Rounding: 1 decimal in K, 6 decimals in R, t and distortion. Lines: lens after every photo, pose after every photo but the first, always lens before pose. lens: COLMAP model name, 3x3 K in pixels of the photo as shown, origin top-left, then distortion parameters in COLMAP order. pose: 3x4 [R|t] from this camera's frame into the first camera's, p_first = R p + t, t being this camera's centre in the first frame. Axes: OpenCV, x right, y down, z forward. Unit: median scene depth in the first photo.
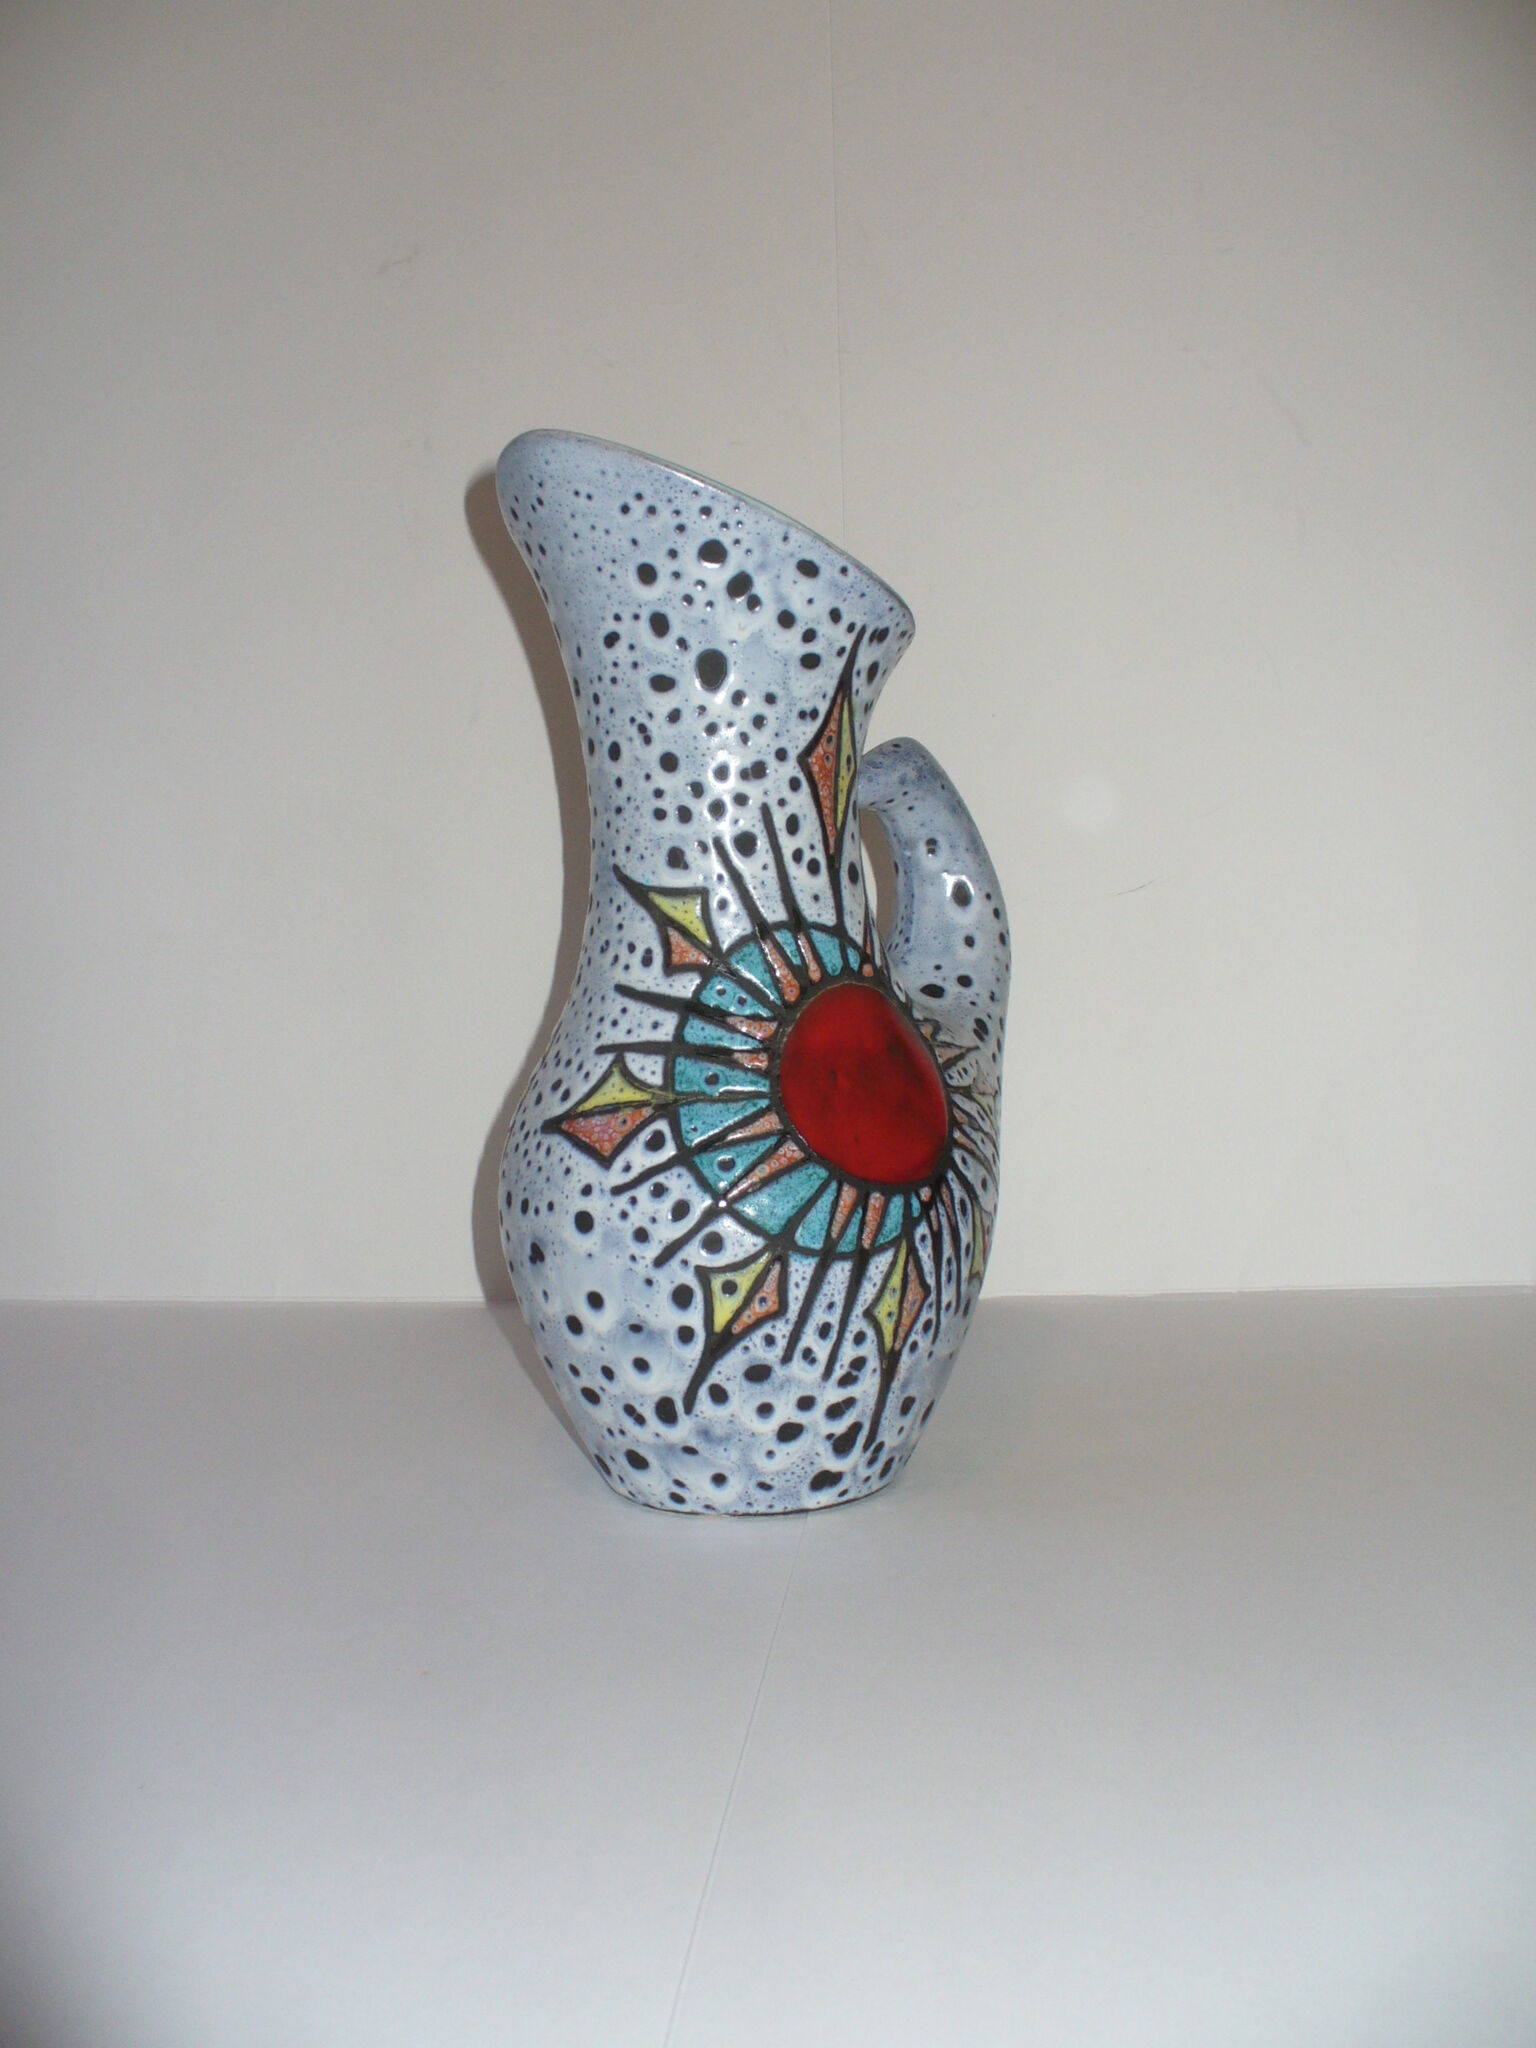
lens RADIAL K [[2266.0, 0, 768.0], [0, 2266.0, 1024.0], [0, 0, 1]] dist [-0.263203, 0.002229]
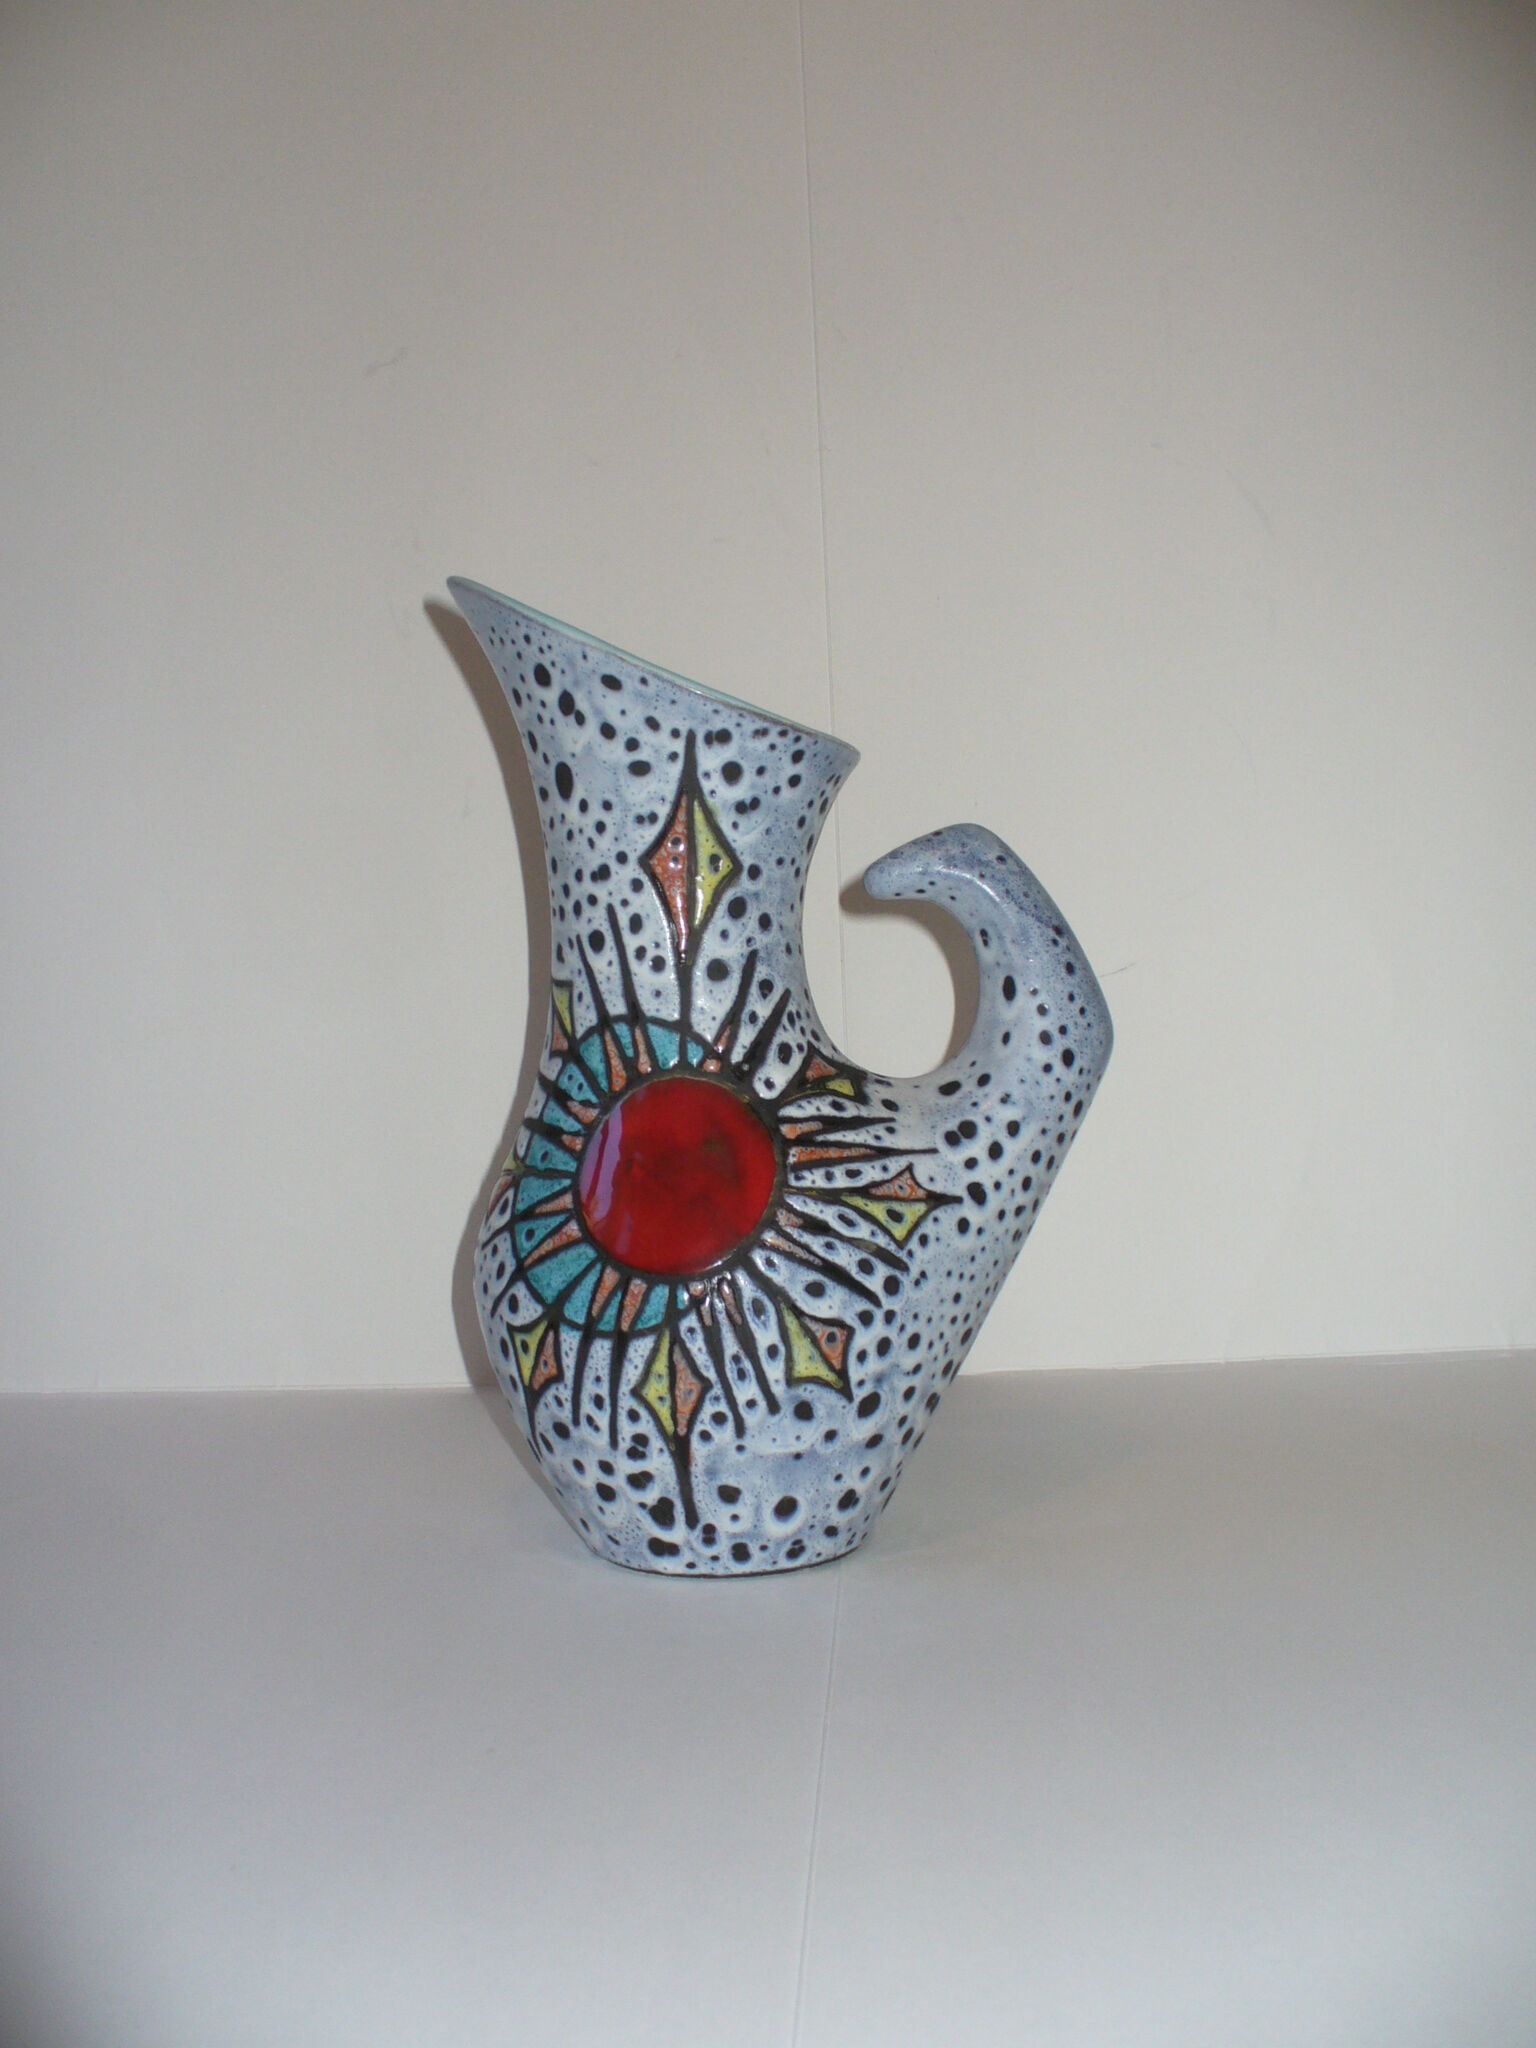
lens RADIAL K [[2266.0, 0, 768.0], [0, 2266.0, 1024.0], [0, 0, 1]] dist [-0.263203, 0.002229]
pose [[0.675297, 0.047865, -0.735991, 0.841863], [-0.049623, 0.998579, 0.019412, -0.065659], [0.735874, 0.023413, 0.676713, 0.335290]]
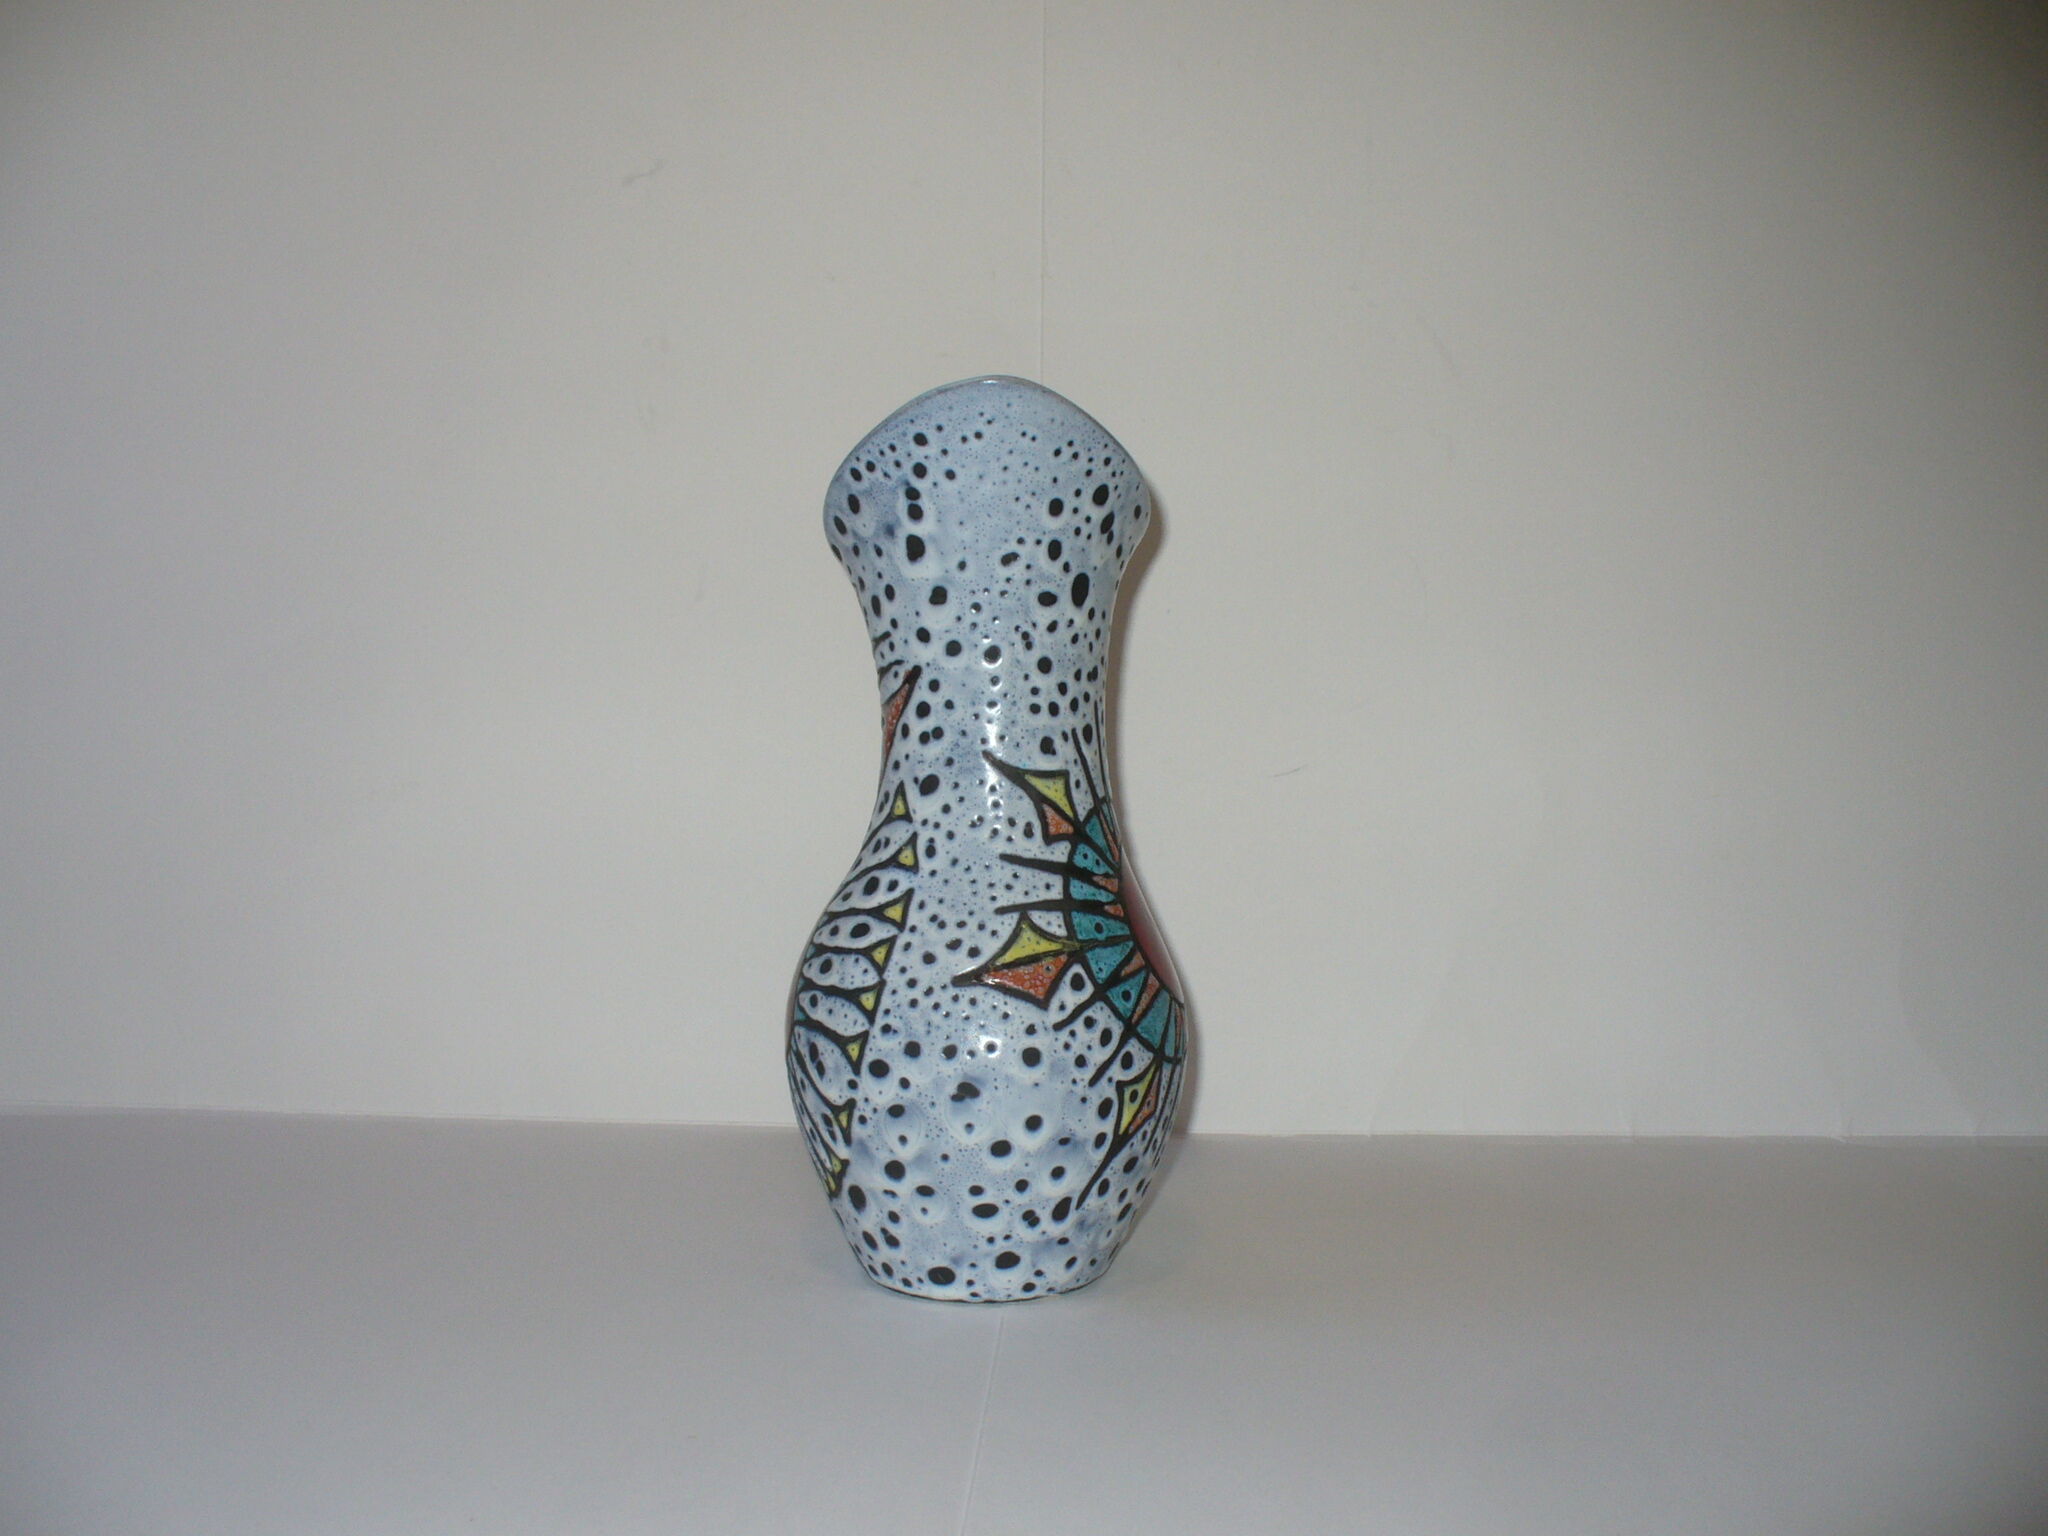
lens RADIAL K [[2266.0, 0, 1024.0], [0, 2266.0, 768.0], [0, 0, 1]] dist [-0.263203, 0.002229]
pose [[0.677464, -0.012710, 0.735446, -0.933904], [0.046536, 0.998588, -0.025610, -0.031787], [-0.734083, 0.051574, 0.677099, 0.201733]]
